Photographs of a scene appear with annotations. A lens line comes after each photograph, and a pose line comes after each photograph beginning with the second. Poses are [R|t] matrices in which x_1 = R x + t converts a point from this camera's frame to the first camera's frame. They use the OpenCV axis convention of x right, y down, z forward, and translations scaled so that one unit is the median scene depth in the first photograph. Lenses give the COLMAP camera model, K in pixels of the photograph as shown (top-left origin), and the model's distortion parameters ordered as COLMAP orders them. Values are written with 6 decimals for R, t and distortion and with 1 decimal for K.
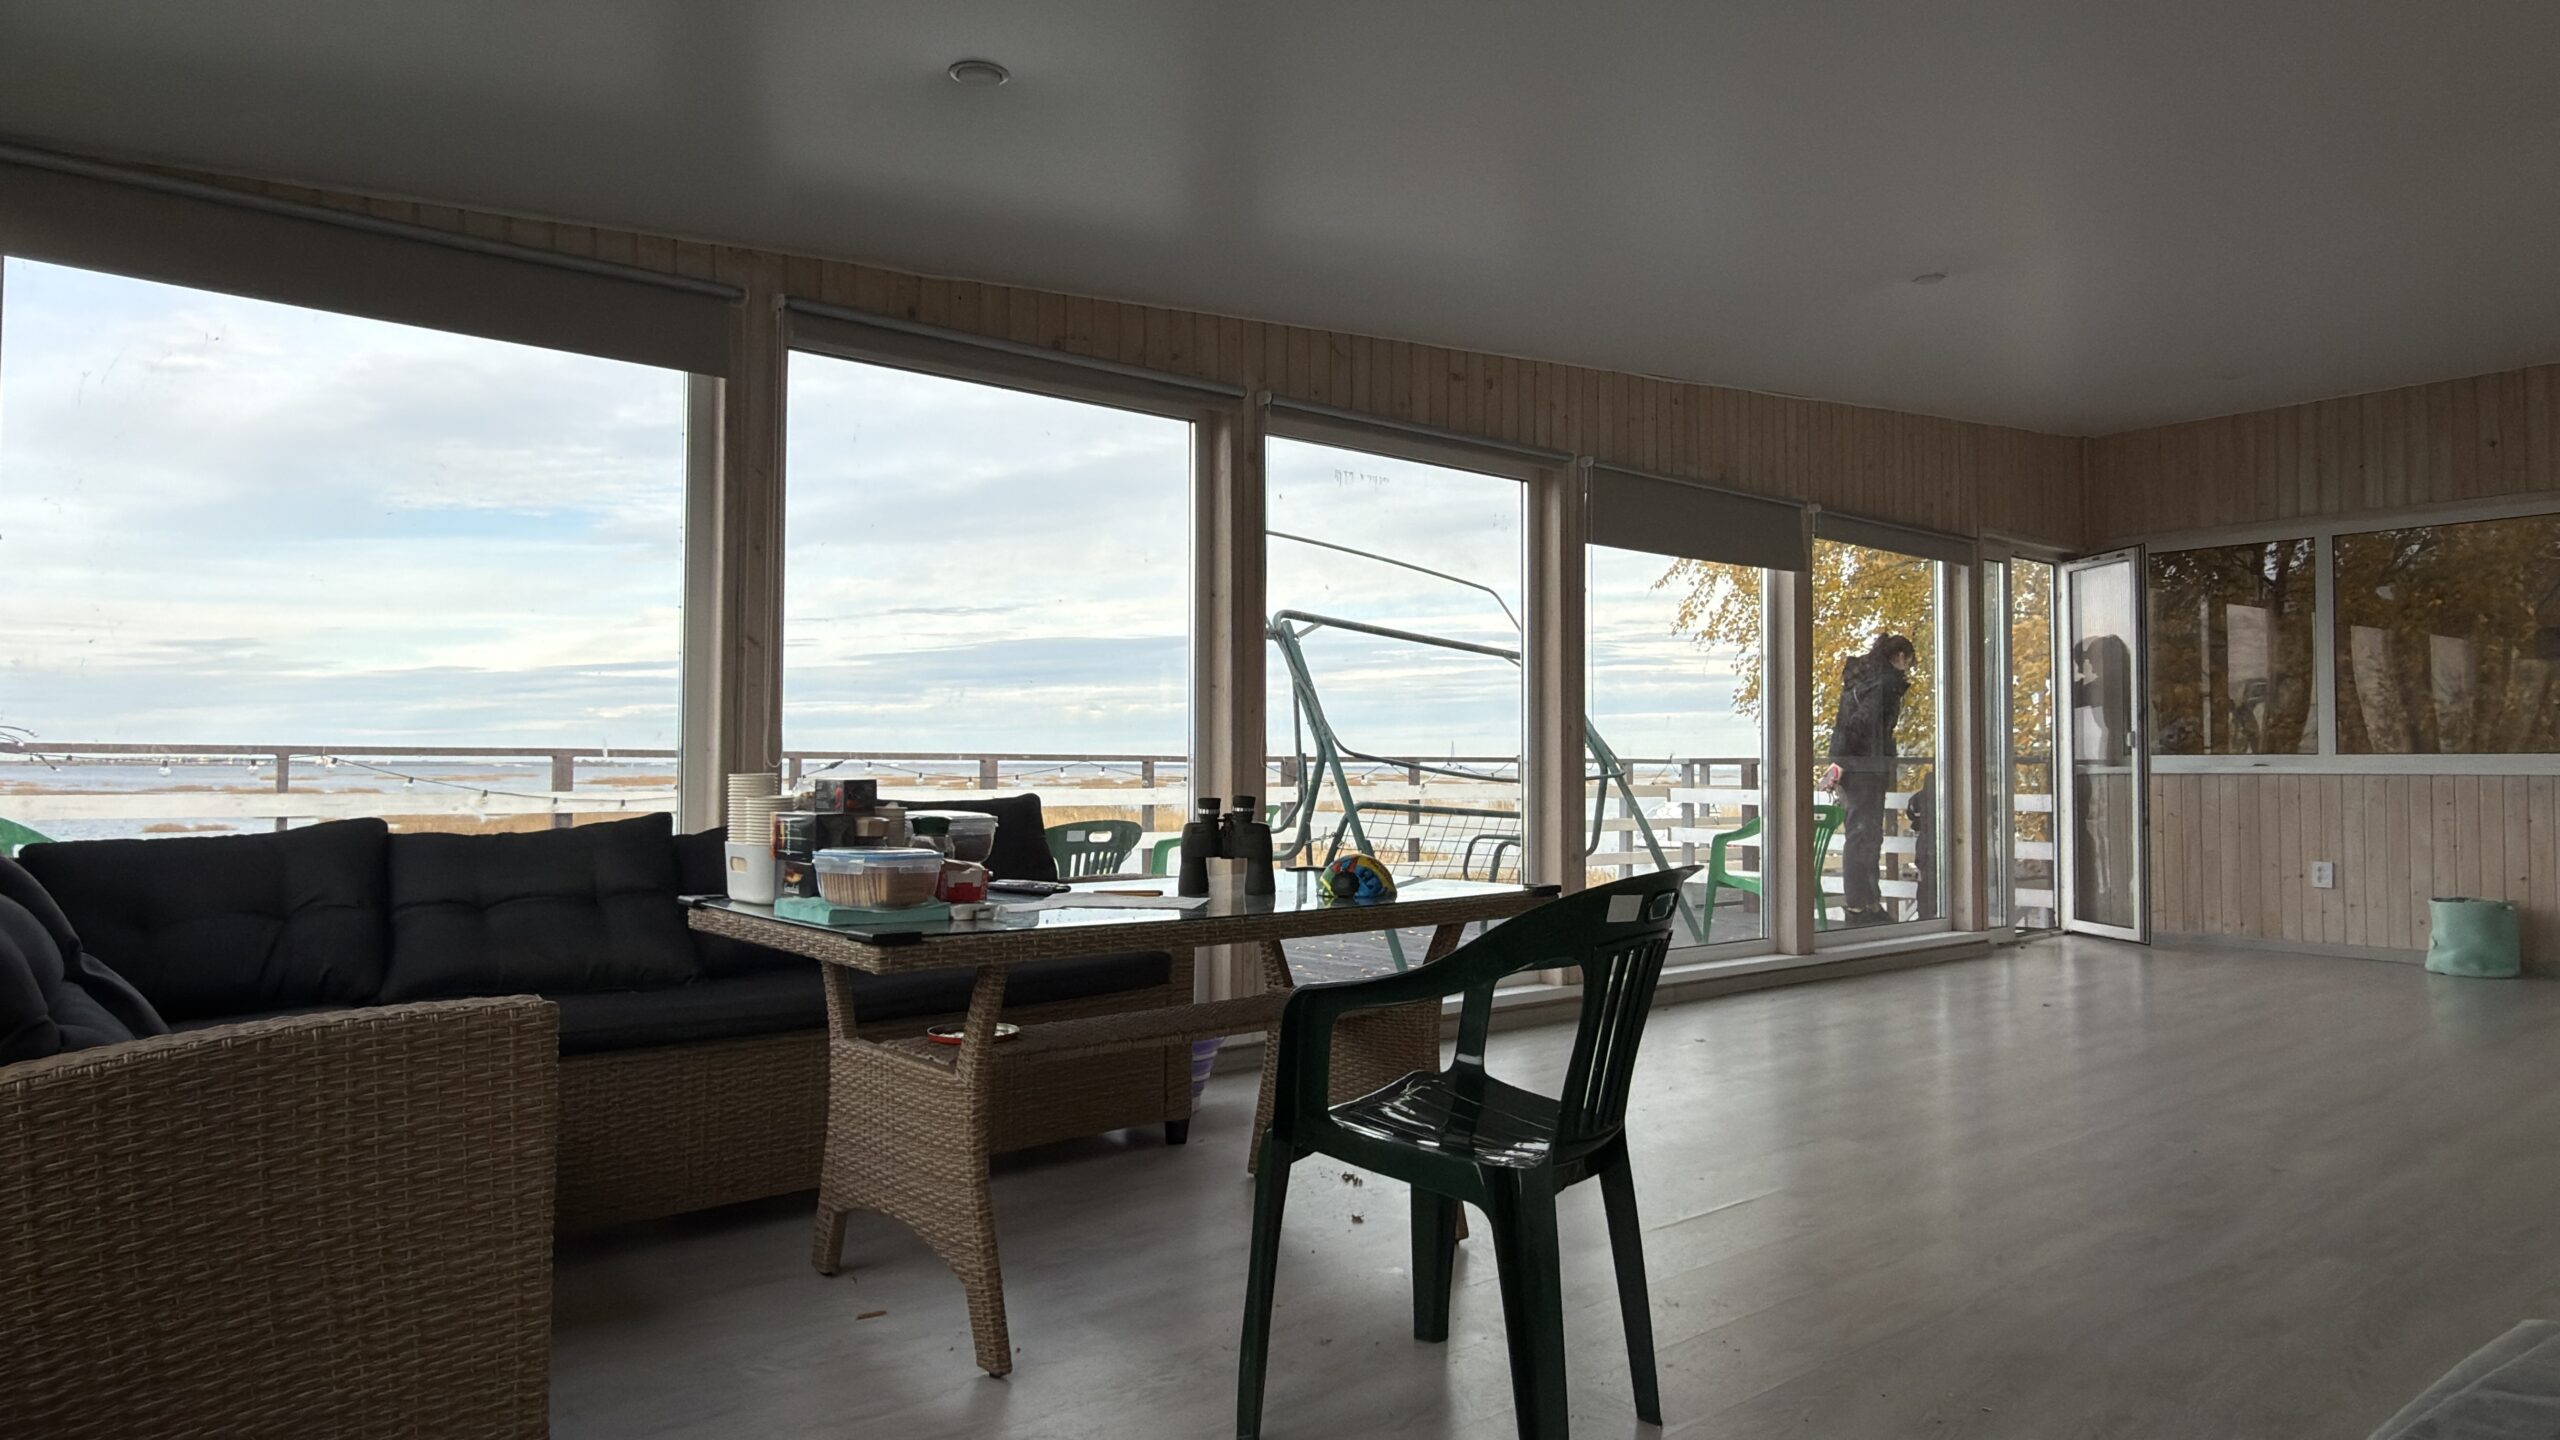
lens RADIAL K [[1515.1, 0, 1273.1], [0, 1515.1, 720.8], [0, 0, 1]] dist [0.017292, -0.000214]
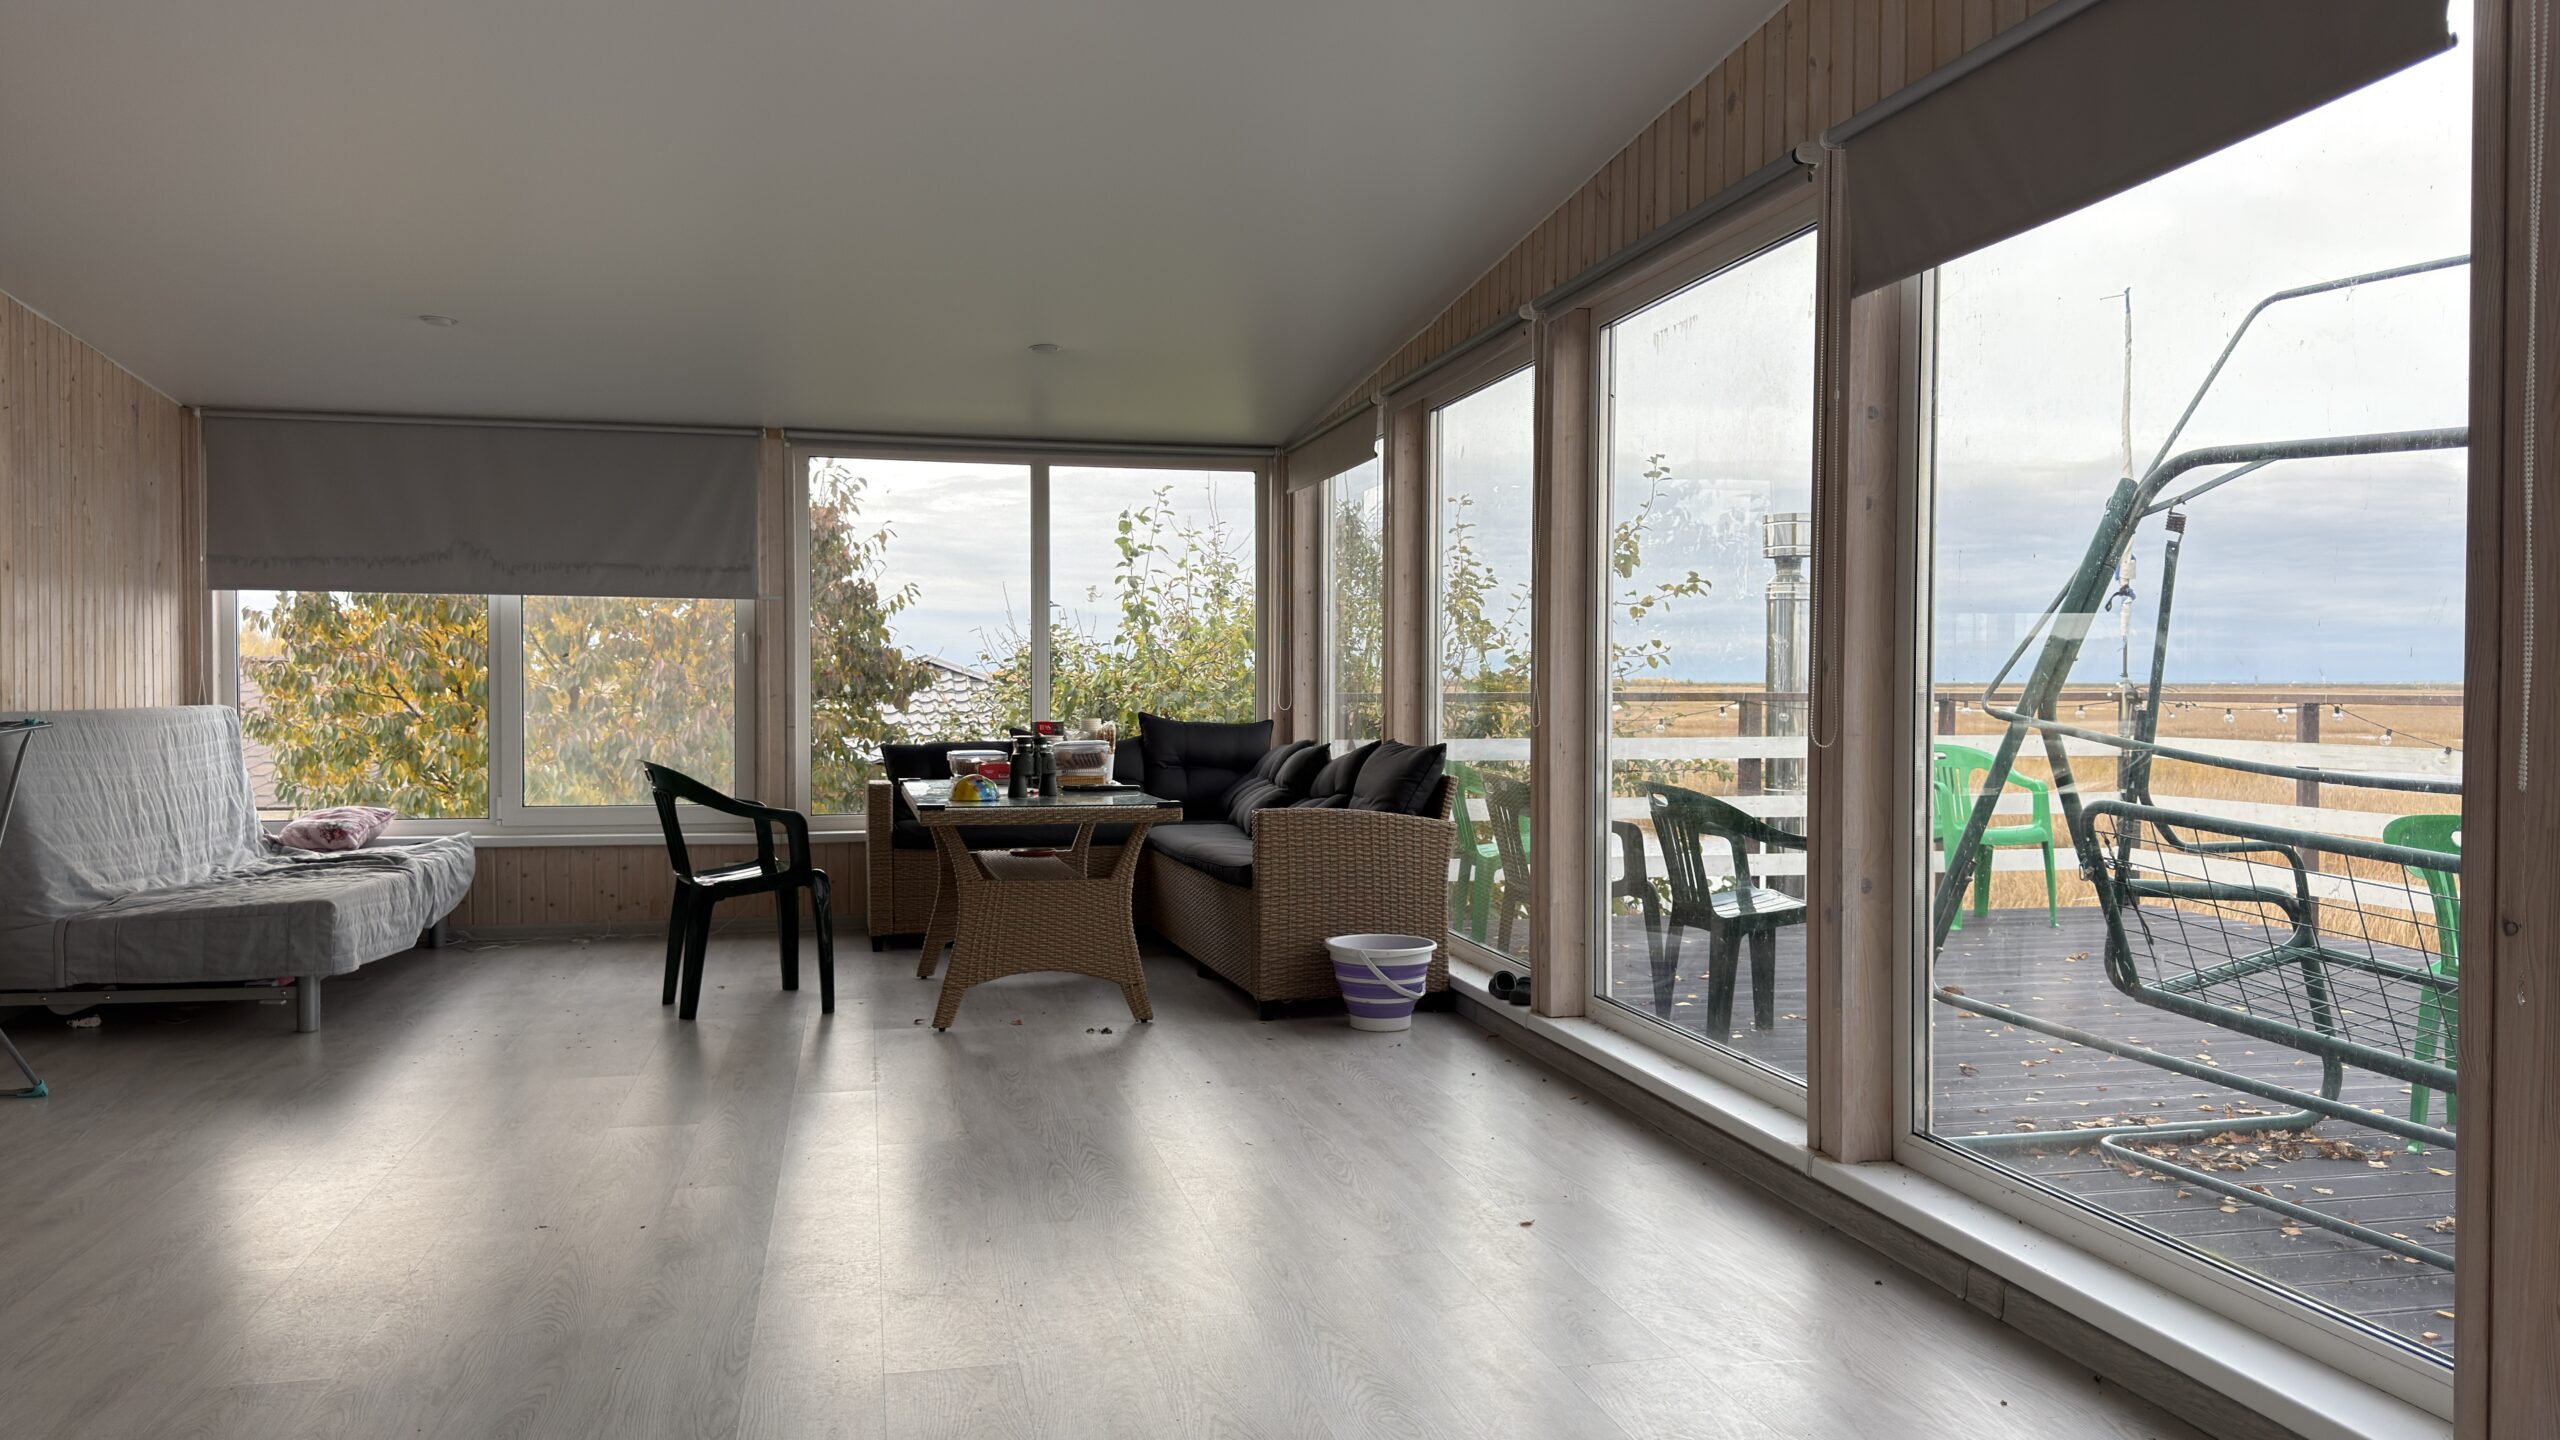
lens RADIAL K [[1842.6, 0, 1279.4], [0, 1842.6, 710.6], [0, 0, 1]] dist [0.059360, -0.004227]
pose [[-0.442939, 0.009207, -0.896504, 0.895434], [0.025373, 0.999675, -0.002270, 0.017284], [0.896192, -0.023753, -0.443029, 1.166400]]
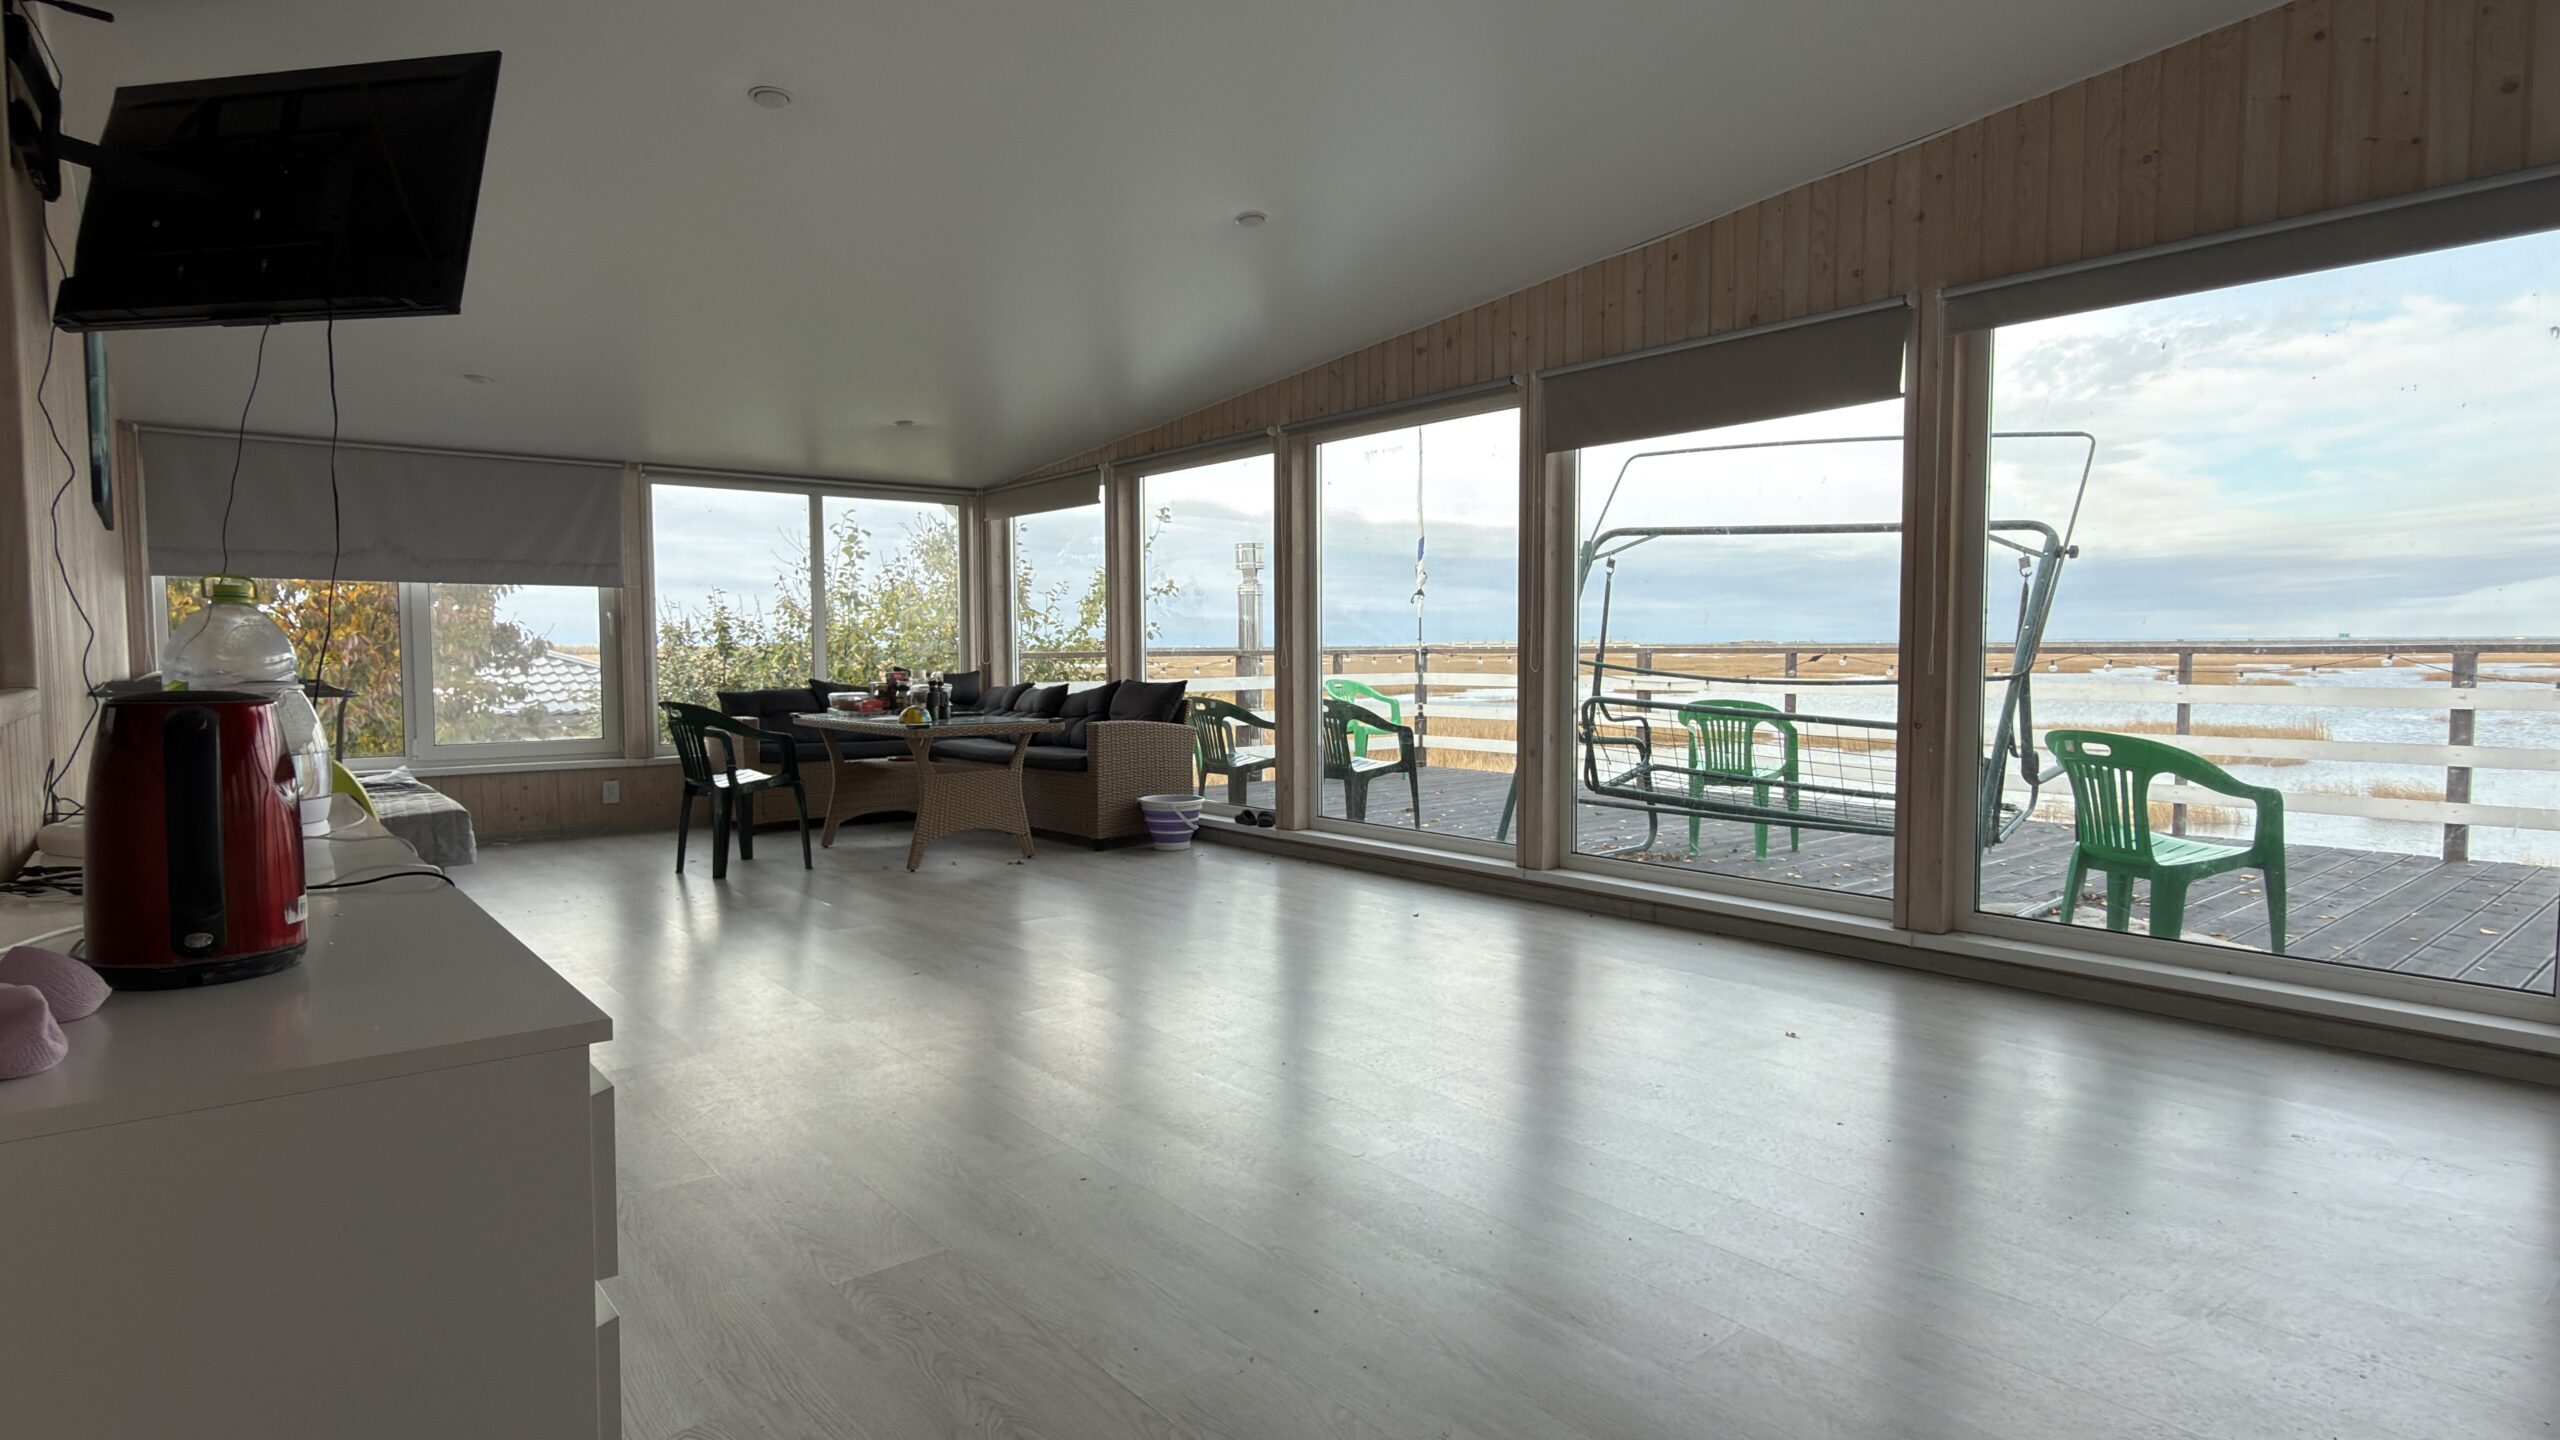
lens RADIAL K [[1332.6, 0, 1267.5], [0, 1332.6, 717.6], [0, 0, 1]] dist [0.005355, 0.001569]
pose [[-0.000378, 0.049054, -0.998796, 1.195943], [0.038428, 0.998059, 0.049003, 0.011713], [0.999261, -0.038363, -0.002263, 0.853494]]
